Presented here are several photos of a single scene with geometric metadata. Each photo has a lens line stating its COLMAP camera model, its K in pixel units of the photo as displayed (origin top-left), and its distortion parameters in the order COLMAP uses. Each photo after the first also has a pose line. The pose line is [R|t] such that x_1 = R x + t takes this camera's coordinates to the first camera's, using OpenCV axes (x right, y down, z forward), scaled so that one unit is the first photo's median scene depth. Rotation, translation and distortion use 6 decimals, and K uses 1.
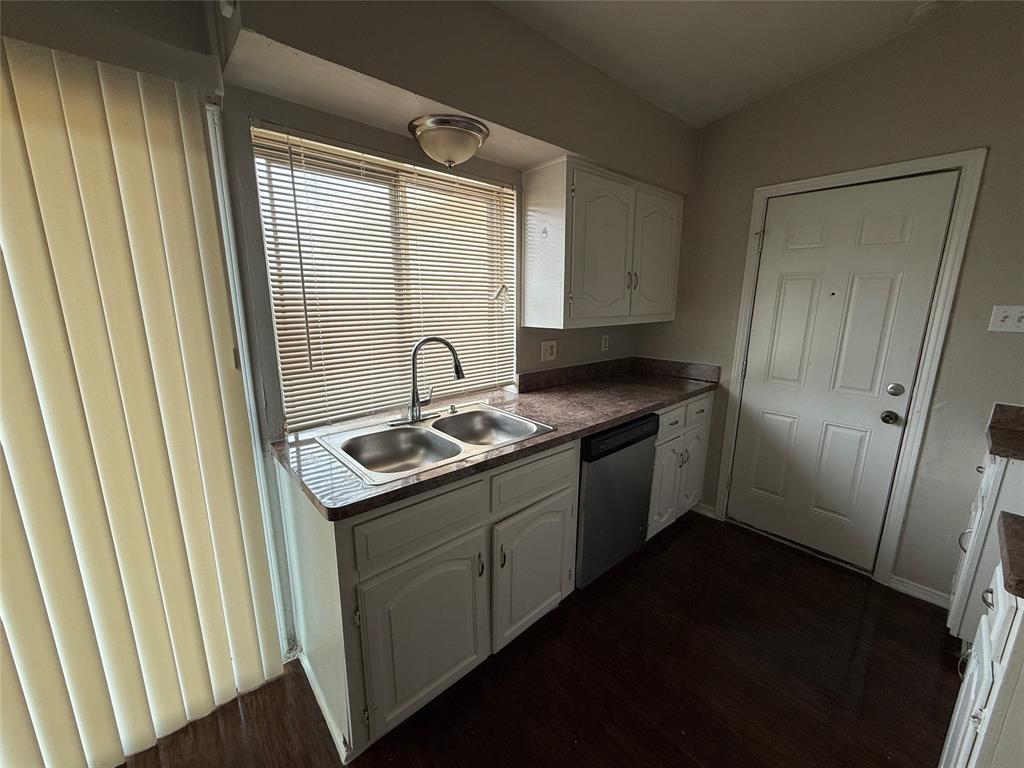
lens RADIAL K [[407.3, 0, 509.3], [0, 407.3, 382.2], [0, 0, 1]] dist [0.002179, 0.000075]
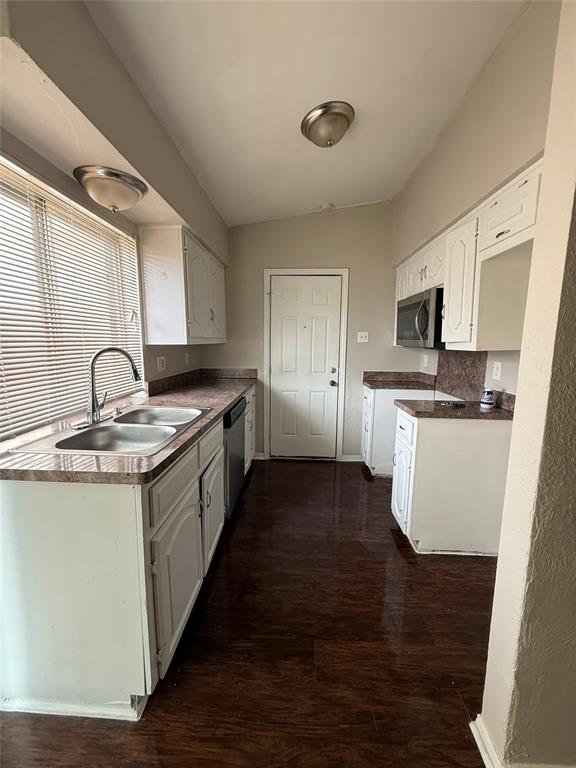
lens RADIAL K [[305.5, 0, 288.0], [0, 305.5, 384.9], [0, 0, 1]] dist [0.002179, 0.000075]
pose [[0.700360, -0.102453, 0.706398, -0.394629], [0.142437, 0.989801, 0.002337, 0.057042], [-0.699433, 0.098981, 0.707811, 0.015349]]
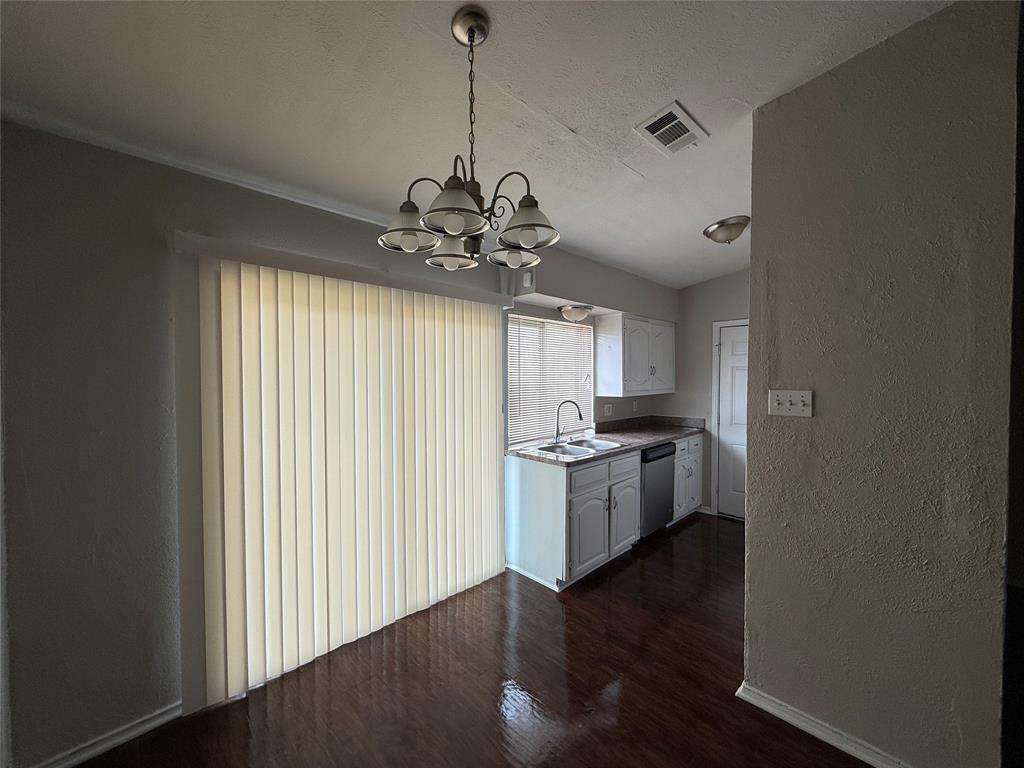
lens RADIAL K [[407.3, 0, 514.1], [0, 407.3, 382.1], [0, 0, 1]] dist [0.002179, 0.000075]
pose [[0.998621, -0.008224, 0.051846, -0.479234], [0.017706, 0.982545, -0.185179, 0.146818], [-0.049418, 0.185842, 0.981336, -0.866421]]
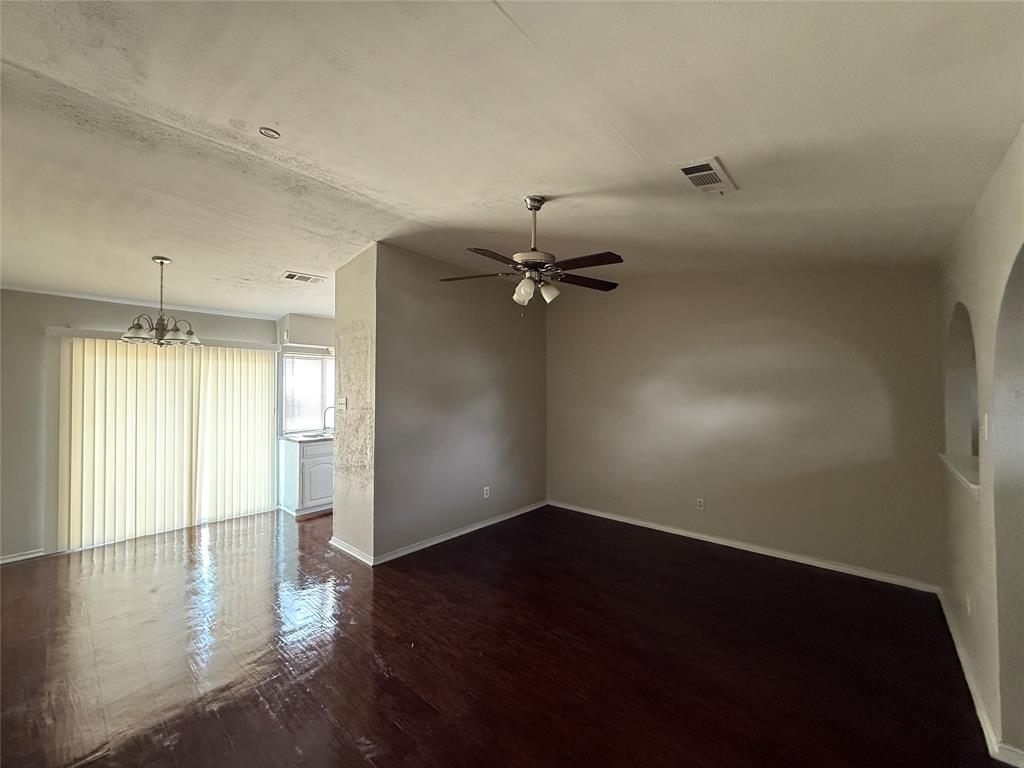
lens RADIAL K [[407.3, 0, 508.3], [0, 407.3, 379.7], [0, 0, 1]] dist [0.002179, 0.000075]
pose [[0.993600, -0.008620, 0.112623, 0.727669], [0.033956, 0.973759, -0.225035, 0.396253], [-0.107728, 0.227419, 0.967820, -2.022334]]
